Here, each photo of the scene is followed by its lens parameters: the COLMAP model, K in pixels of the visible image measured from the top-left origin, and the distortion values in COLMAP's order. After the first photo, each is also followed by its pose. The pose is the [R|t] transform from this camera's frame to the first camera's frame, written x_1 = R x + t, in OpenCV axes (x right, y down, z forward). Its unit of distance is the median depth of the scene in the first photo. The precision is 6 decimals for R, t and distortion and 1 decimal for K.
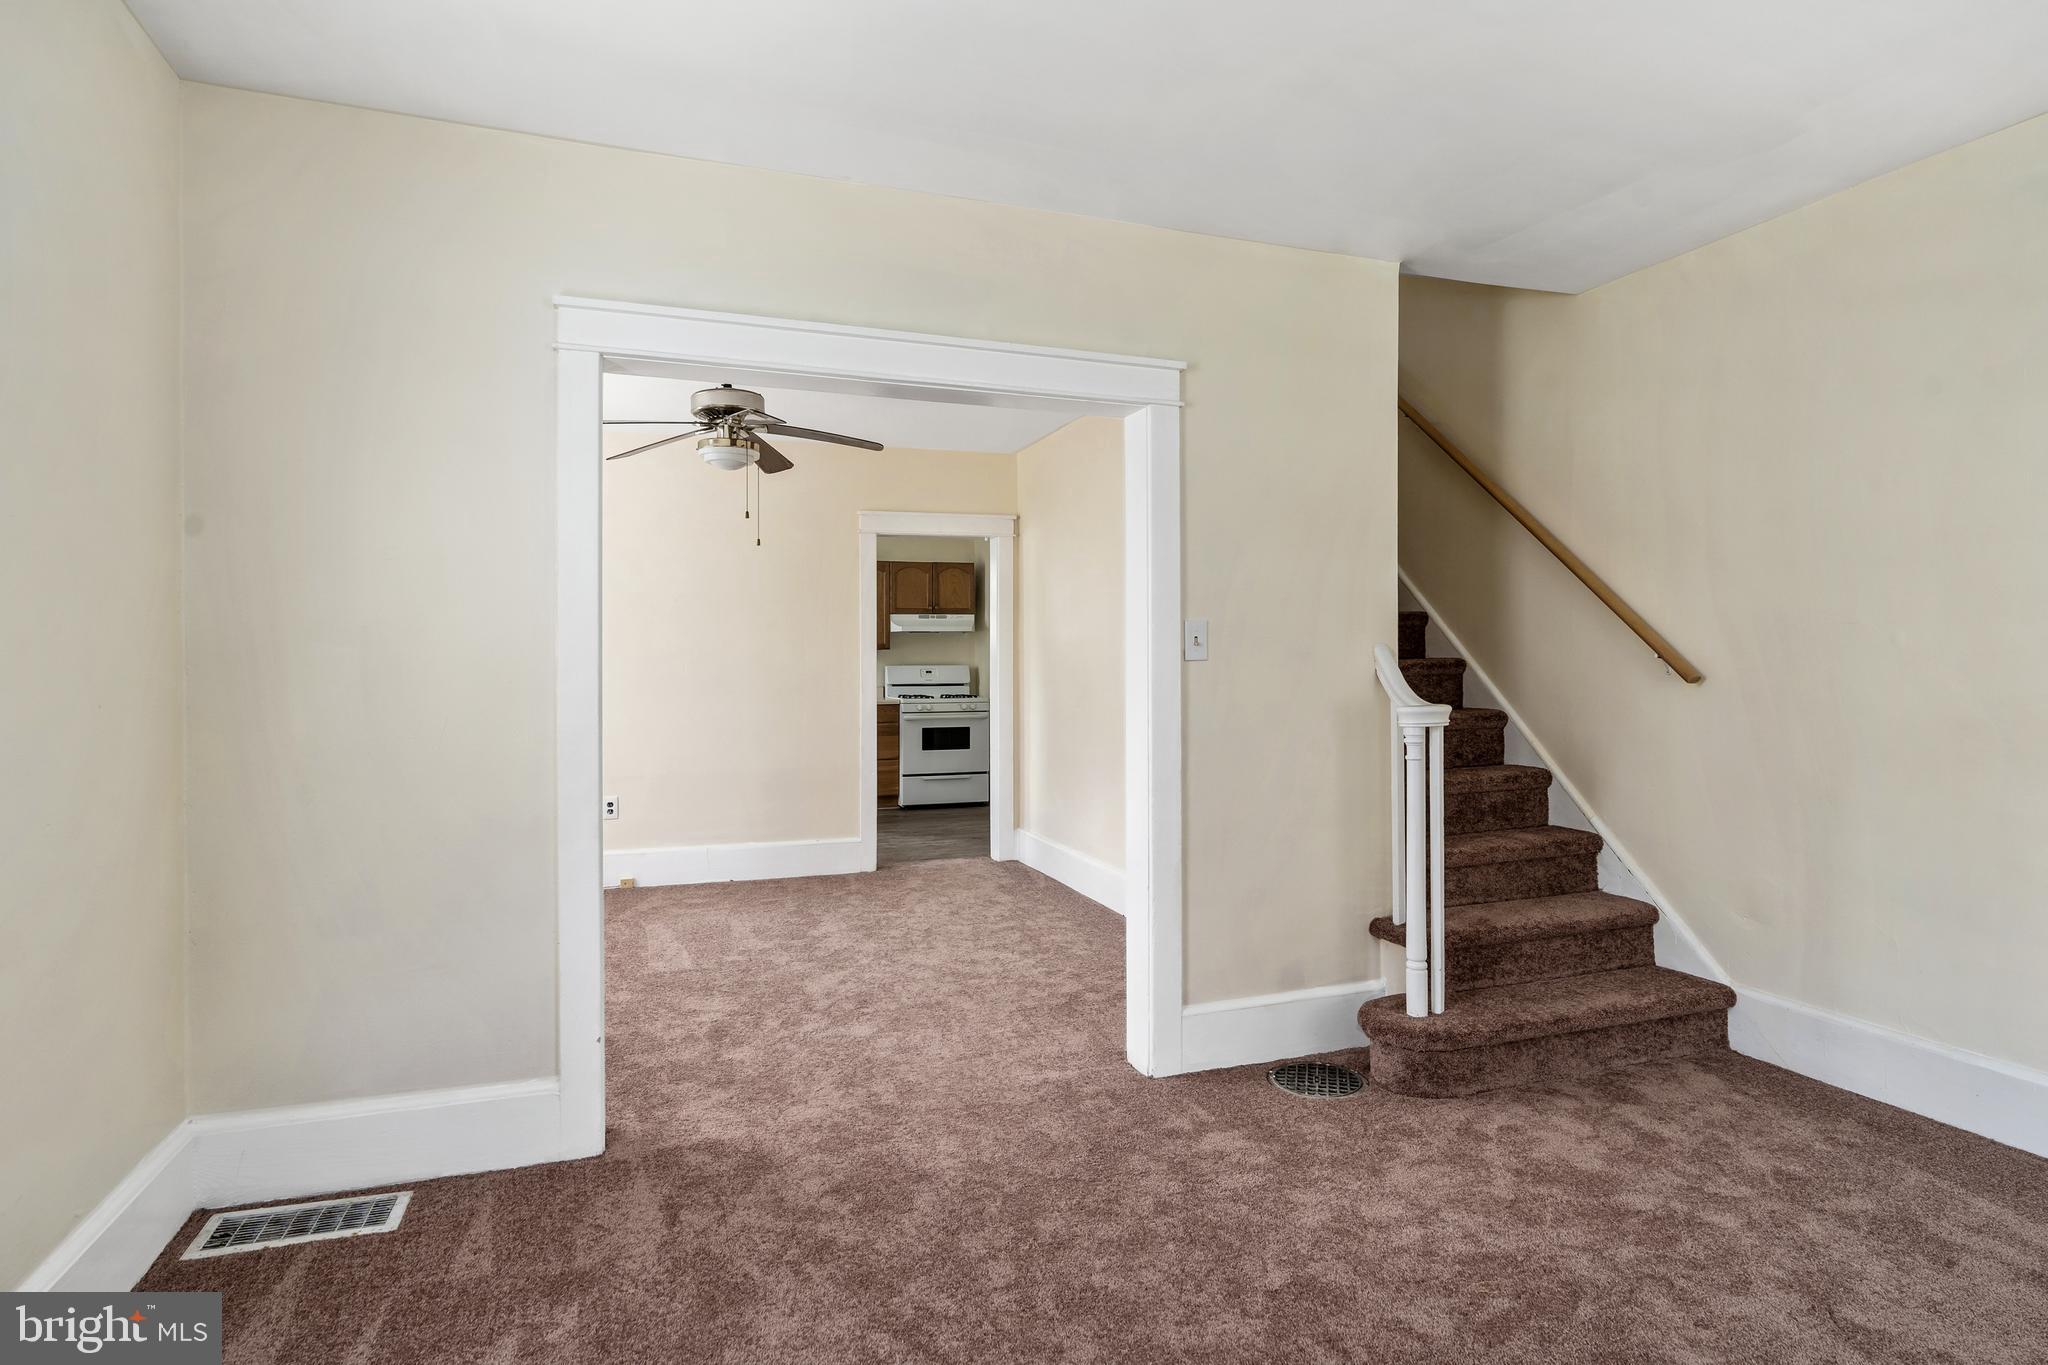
lens RADIAL K [[1091.5, 0, 1027.1], [0, 1091.5, 653.4], [0, 0, 1]] dist [-0.002986, 0.002554]
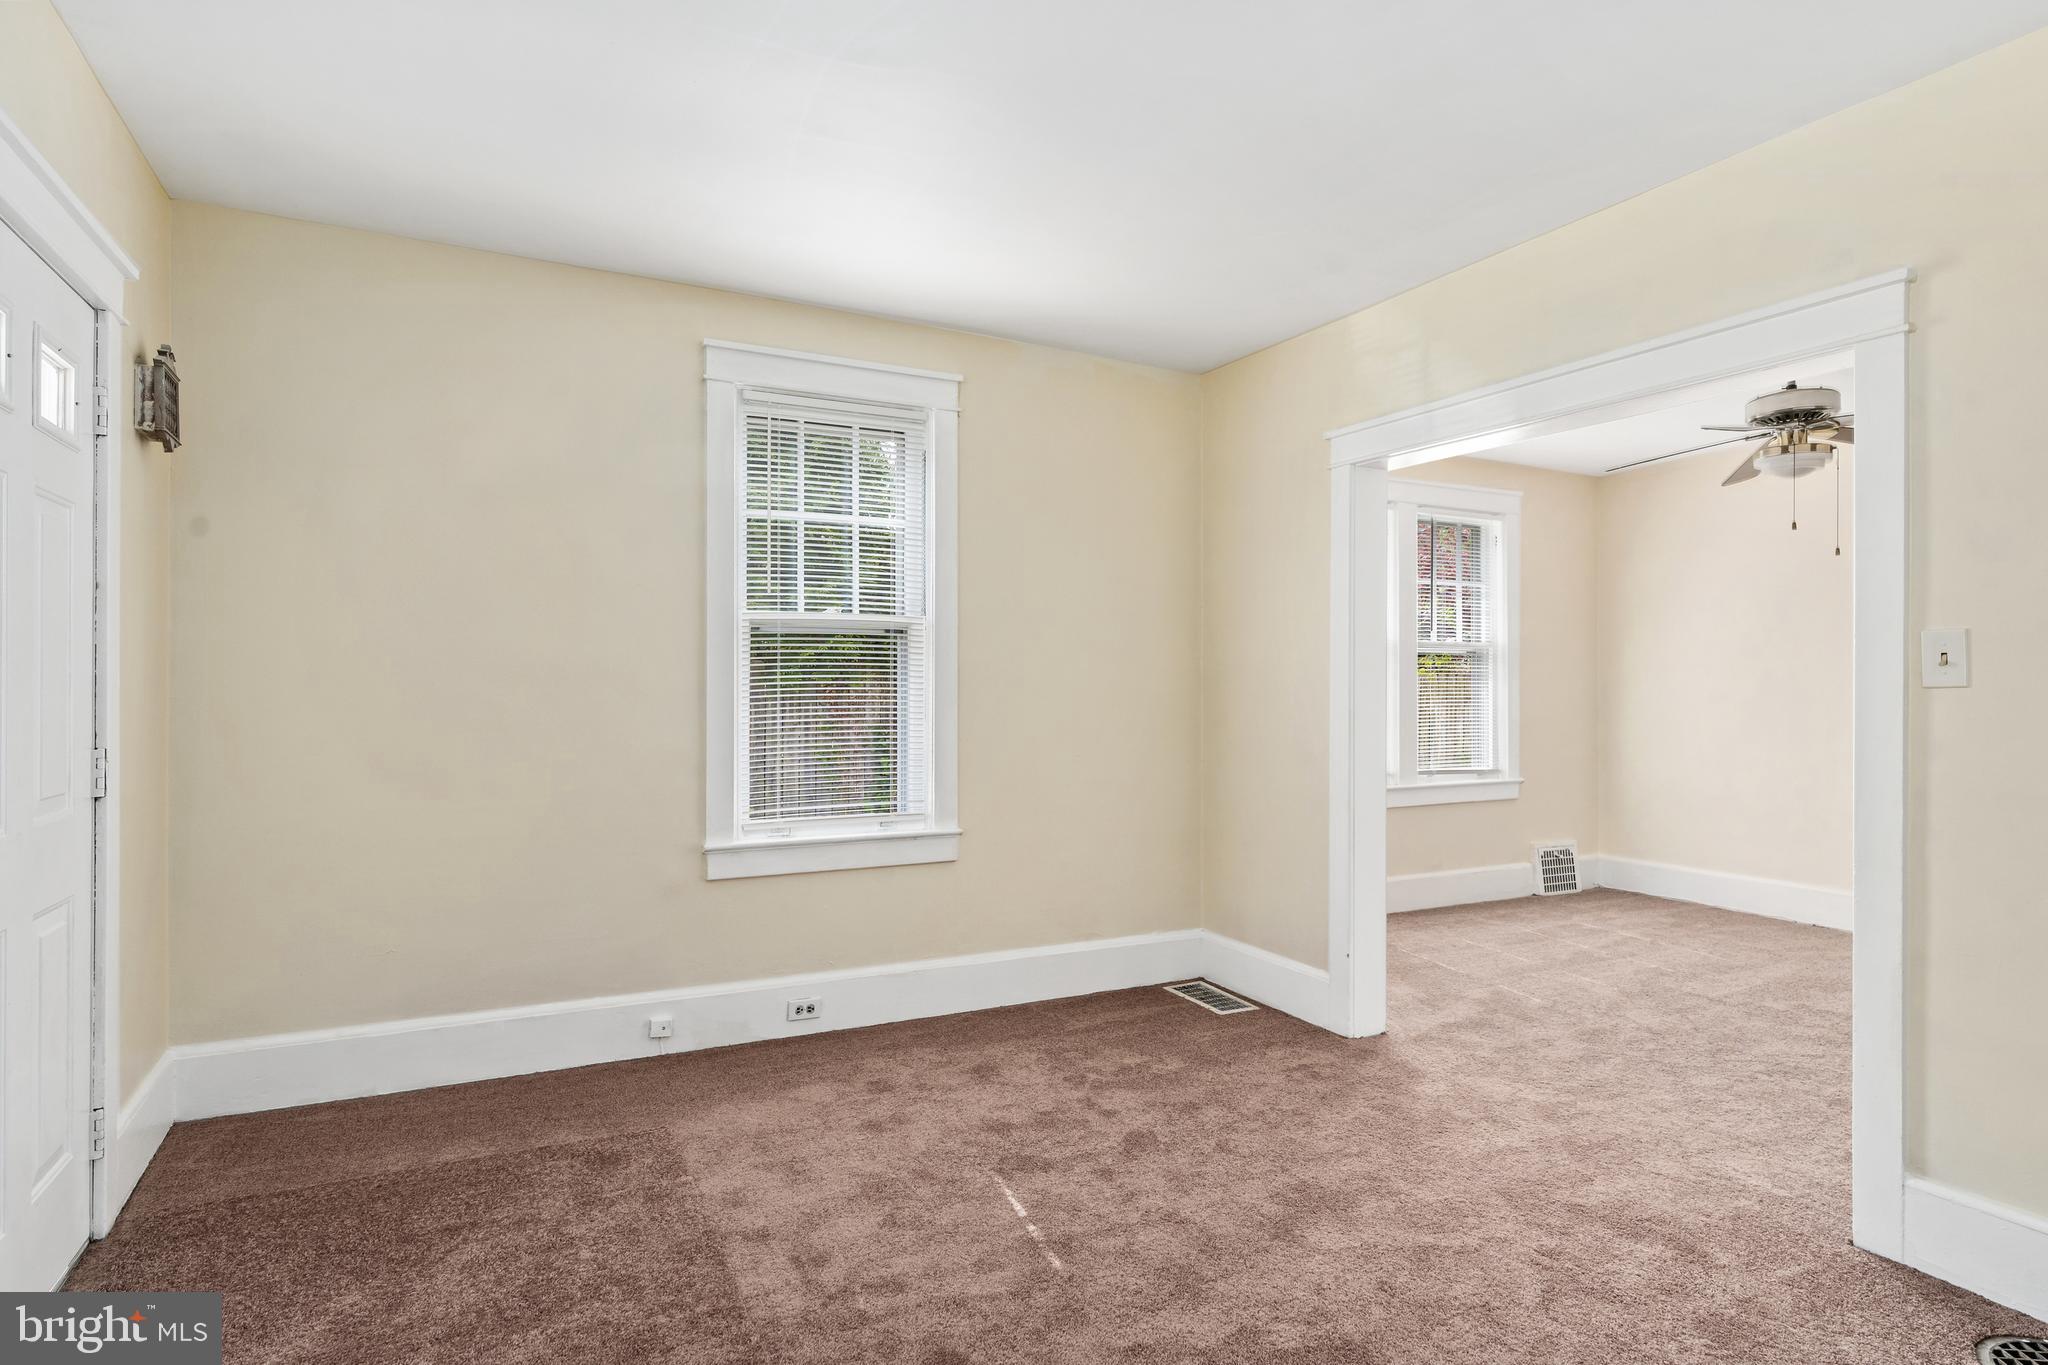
lens RADIAL K [[1094.1, 0, 1024.0], [0, 1094.1, 682.5], [0, 0, 1]] dist [0.002257, 0.001094]
pose [[0.138935, 0.003503, -0.990295, 0.770549], [-0.000273, 0.999994, 0.003499, 0.001624], [0.990301, -0.000215, 0.138935, 0.327344]]
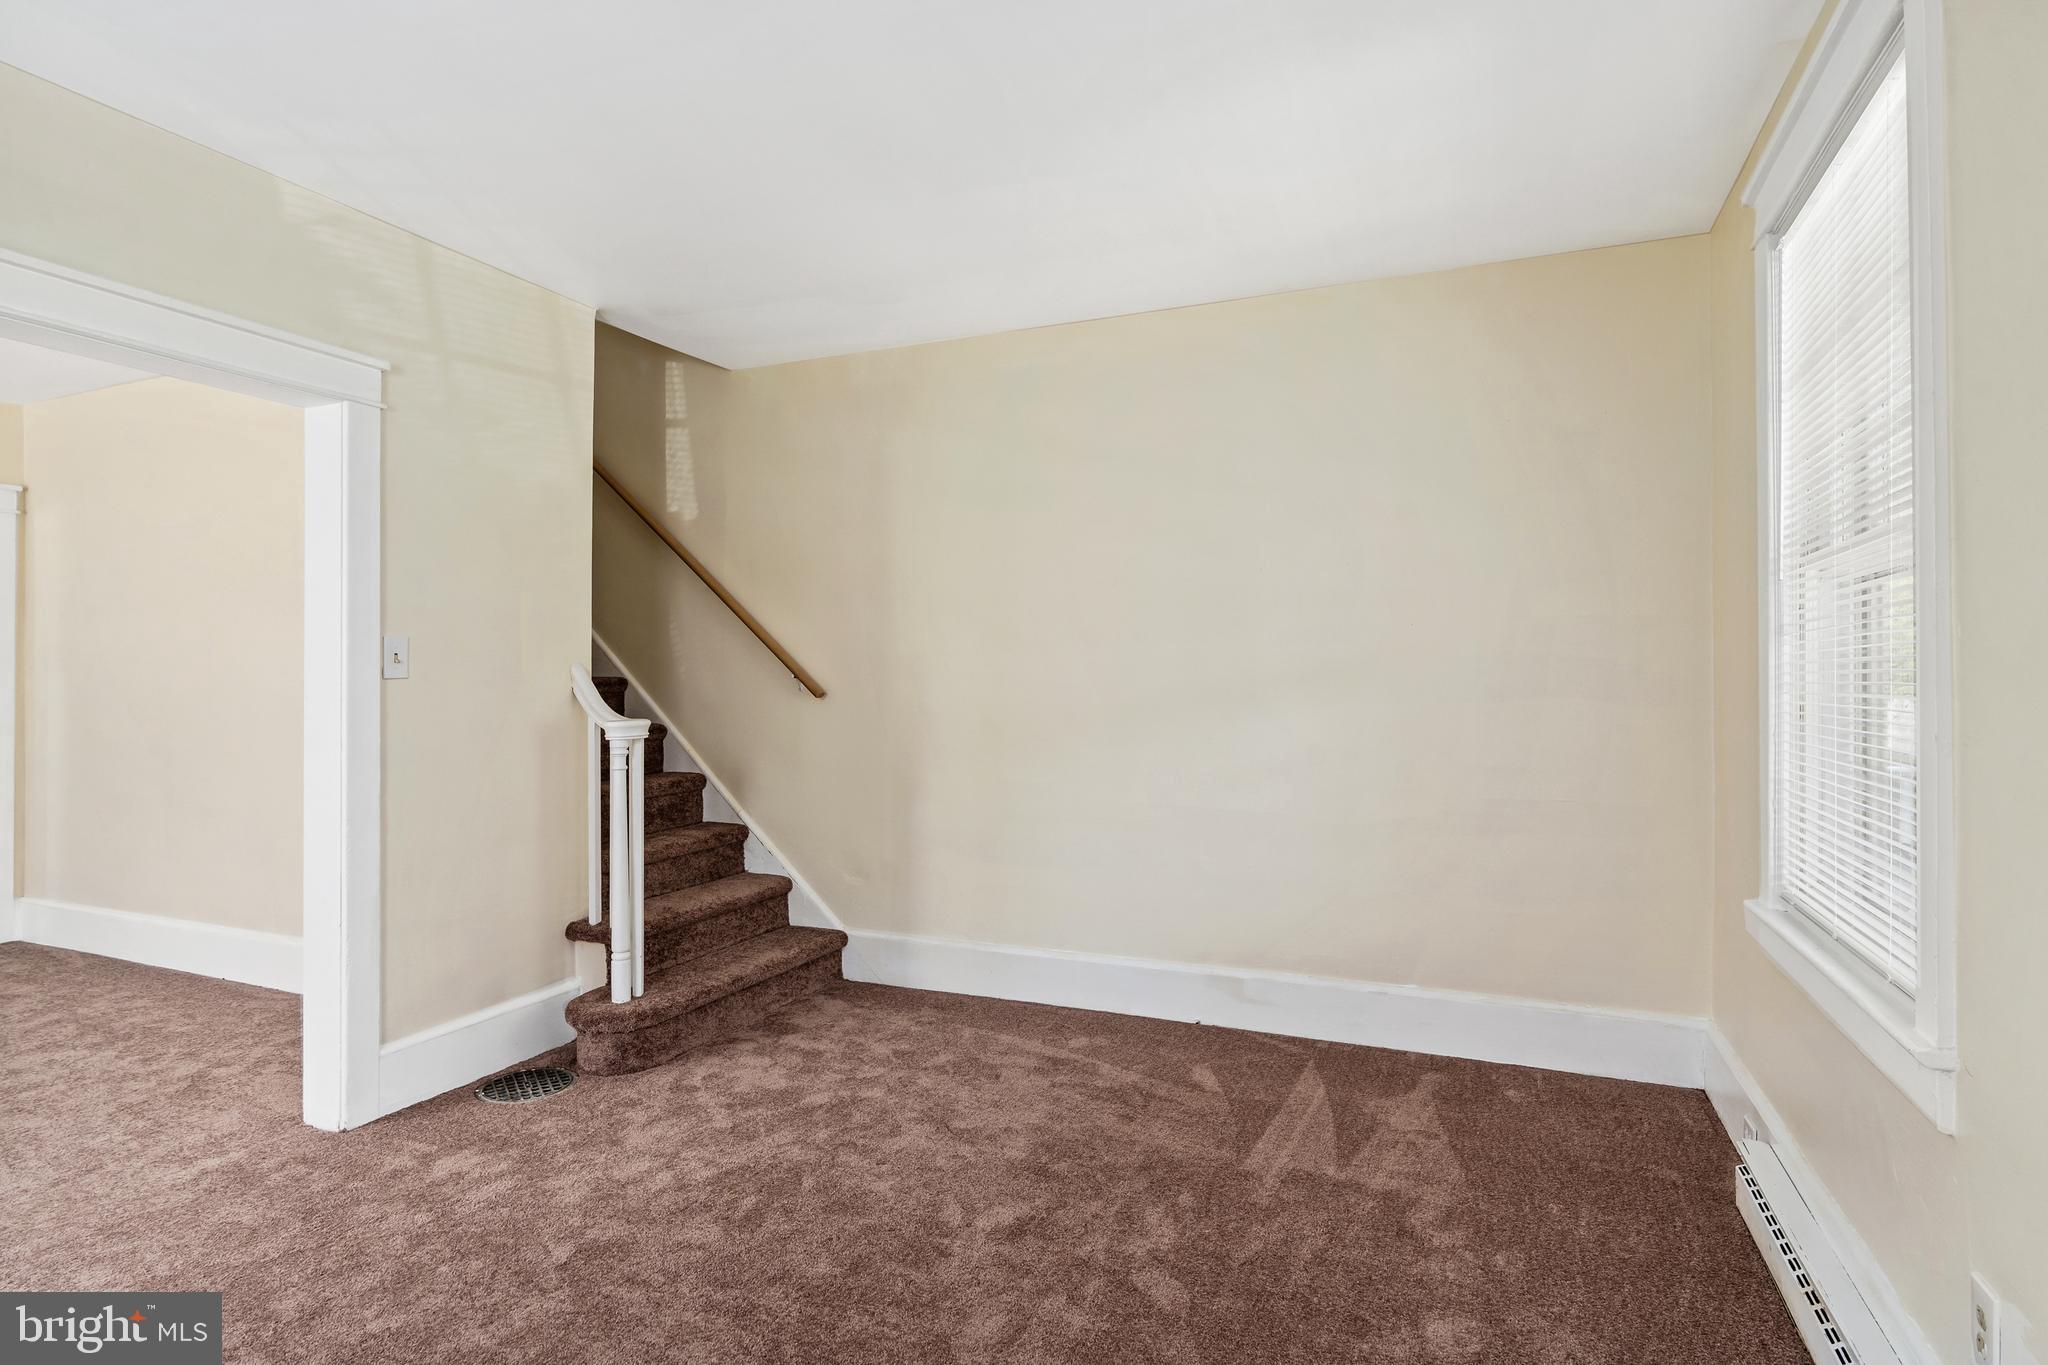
lens RADIAL K [[1083.5, 0, 1012.4], [0, 1083.5, 668.9], [0, 0, 1]] dist [-0.002029, 0.001249]
pose [[0.689773, 0.010488, 0.723950, -0.160483], [-0.008094, 0.999944, -0.006775, 0.000153], [-0.723981, -0.001187, 0.689819, -0.038014]]
